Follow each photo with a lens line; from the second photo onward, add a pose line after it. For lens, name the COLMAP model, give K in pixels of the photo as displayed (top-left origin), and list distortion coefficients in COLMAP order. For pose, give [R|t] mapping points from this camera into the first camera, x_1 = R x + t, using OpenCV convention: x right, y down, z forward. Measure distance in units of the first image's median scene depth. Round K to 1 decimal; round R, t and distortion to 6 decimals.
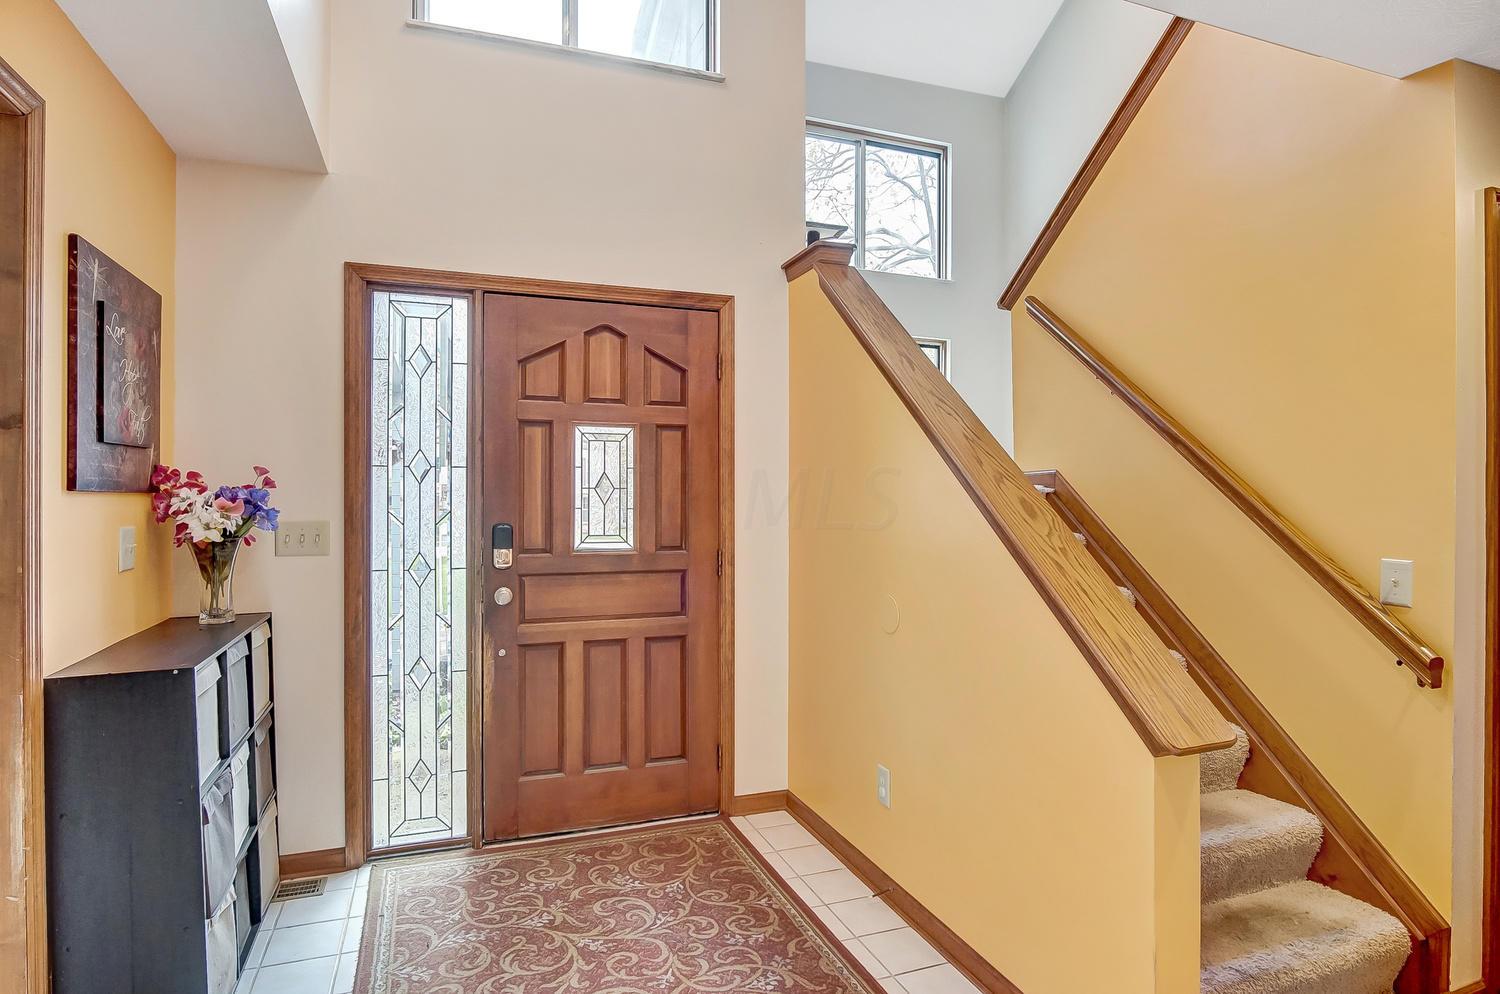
lens RADIAL K [[810.5, 0, 750.0], [0, 810.5, 497.0], [0, 0, 1]] dist [-0.001312, -0.000004]
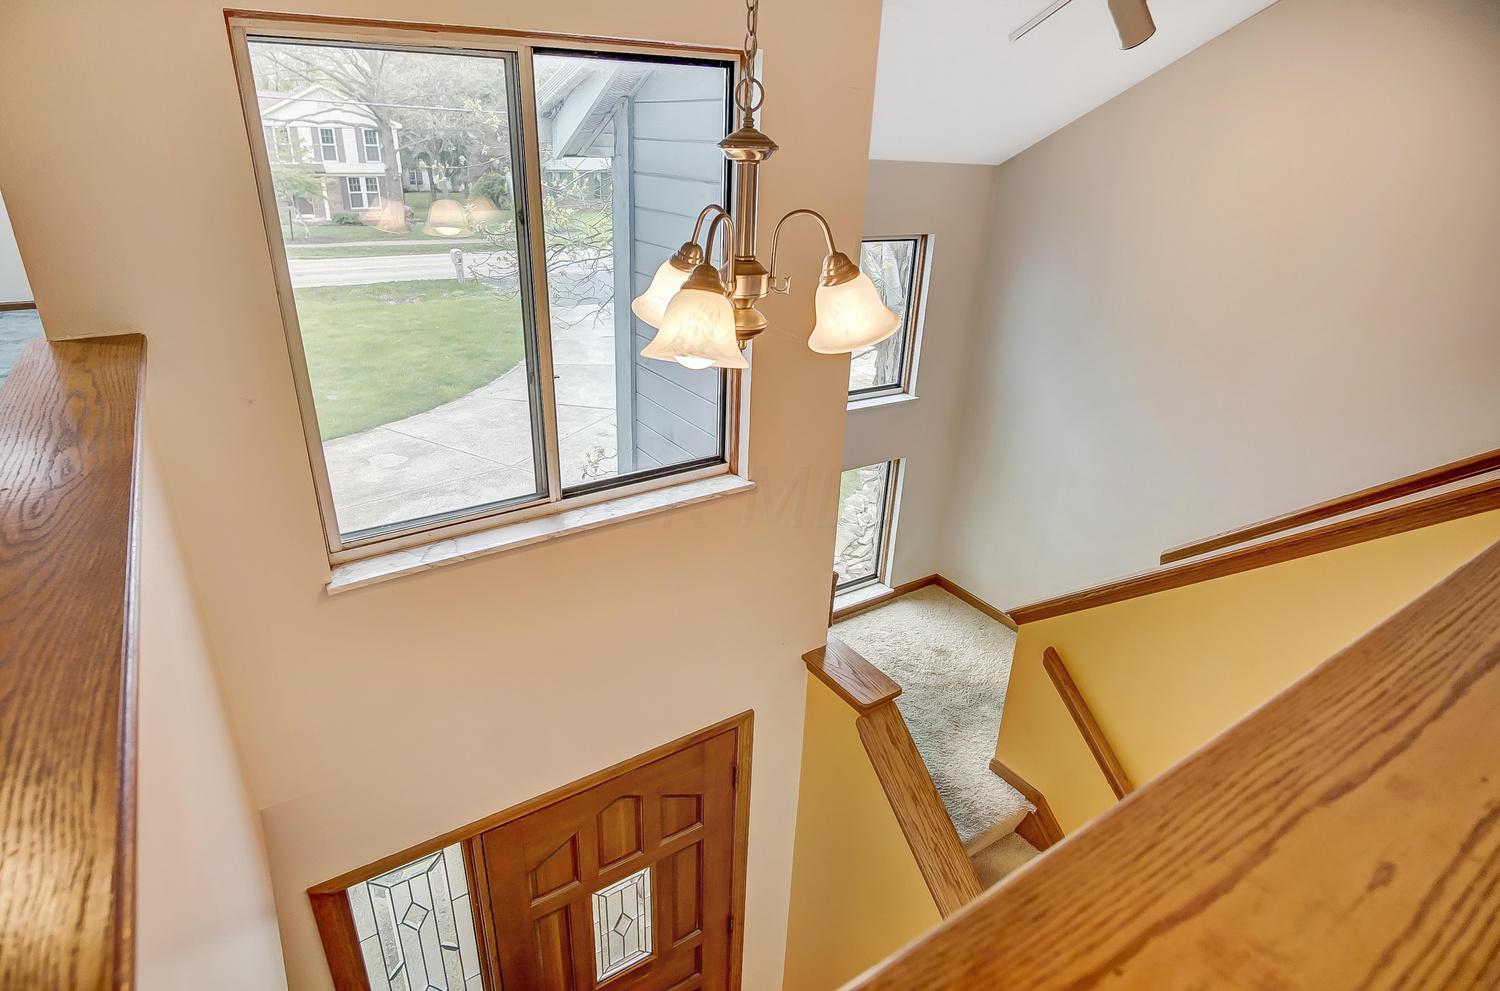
lens RADIAL K [[810.5, 0, 750.0], [0, 810.5, 495.5], [0, 0, 1]] dist [-0.001312, -0.000004]
pose [[0.974708, -0.063202, 0.214359, -0.200918], [-0.032401, 0.909078, 0.415364, -0.841161], [-0.221121, -0.411804, 0.884038, 0.328360]]
